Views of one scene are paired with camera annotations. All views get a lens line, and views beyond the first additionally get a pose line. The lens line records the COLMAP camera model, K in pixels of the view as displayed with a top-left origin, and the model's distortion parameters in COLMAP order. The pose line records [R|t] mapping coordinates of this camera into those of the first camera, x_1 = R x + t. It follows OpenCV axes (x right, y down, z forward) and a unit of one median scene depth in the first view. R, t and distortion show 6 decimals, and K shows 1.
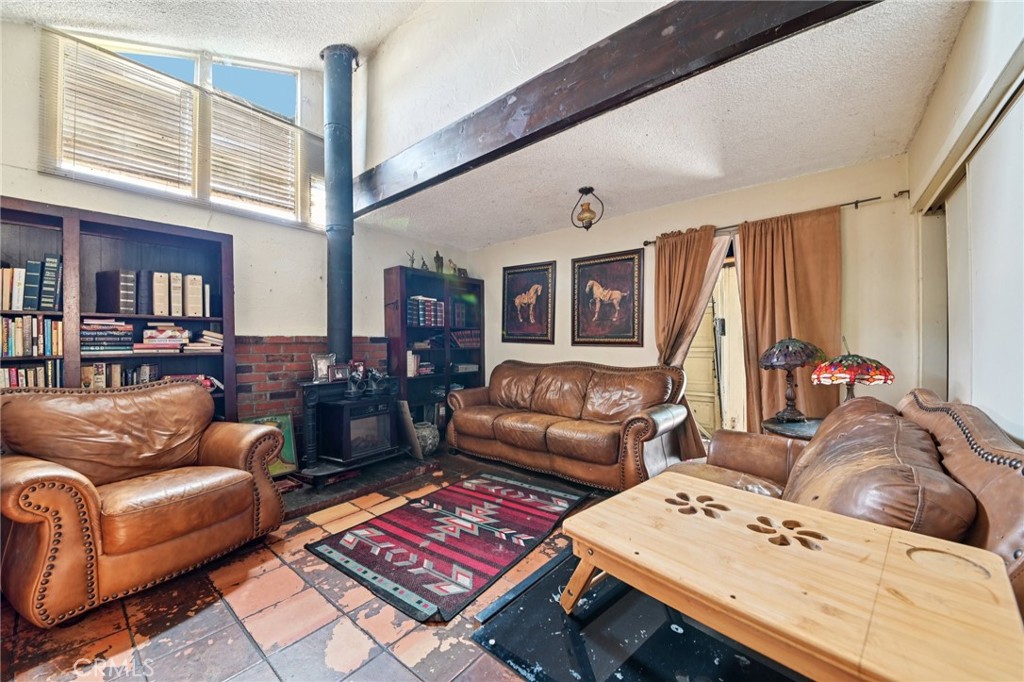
lens RADIAL K [[379.8, 0, 513.1], [0, 379.8, 346.0], [0, 0, 1]] dist [-0.016994, -0.002952]
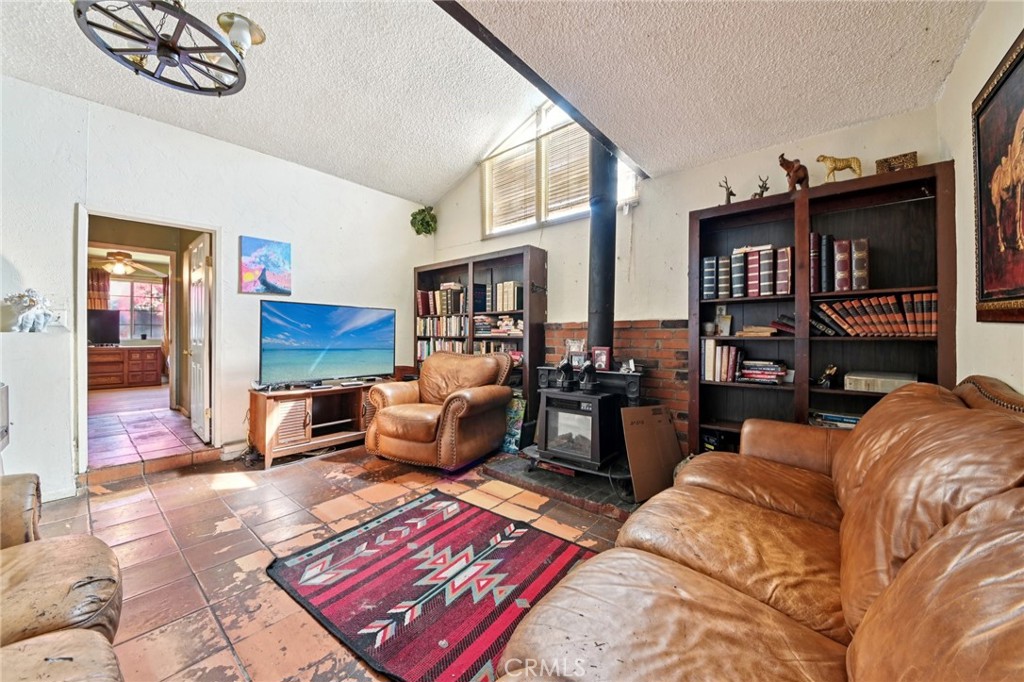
lens RADIAL K [[360.2, 0, 513.4], [0, 360.2, 336.8], [0, 0, 1]] dist [-0.007009, -0.006026]
pose [[-0.013446, 0.011619, -0.999842, 0.620863], [-0.005985, 0.999914, 0.011700, 0.006891], [0.999892, 0.006142, -0.013375, 1.245931]]
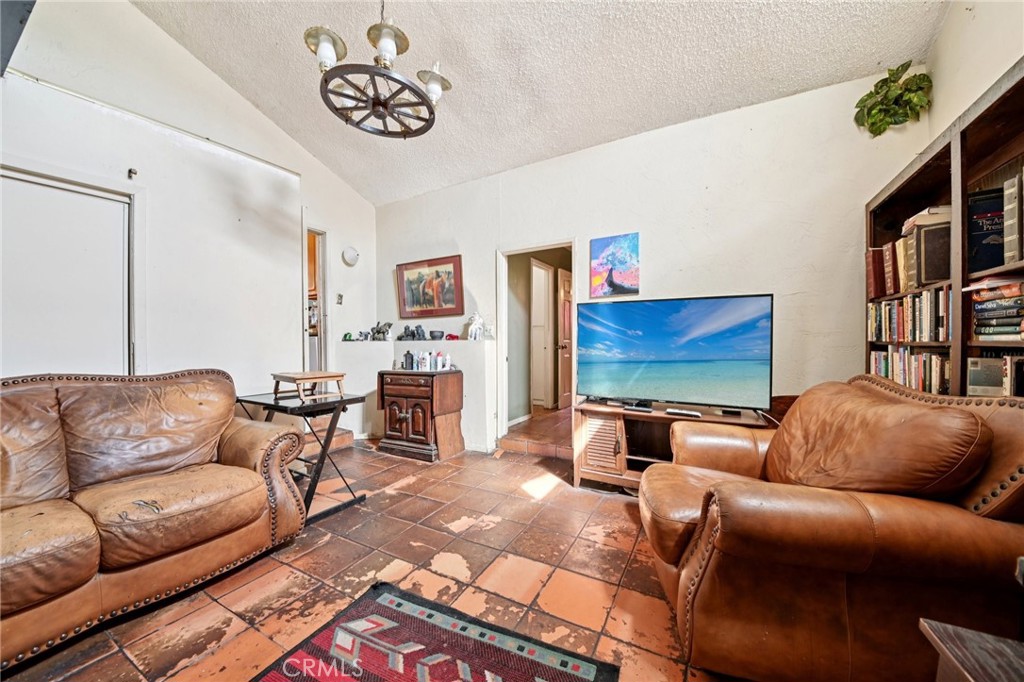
lens RADIAL K [[360.2, 0, 514.4], [0, 360.2, 345.0], [0, 0, 1]] dist [-0.007009, -0.006026]
pose [[-0.982935, 0.015255, -0.183318, -0.291303], [0.012567, 0.999796, 0.015815, 0.012336], [0.183522, 0.013242, -0.982926, 1.481798]]
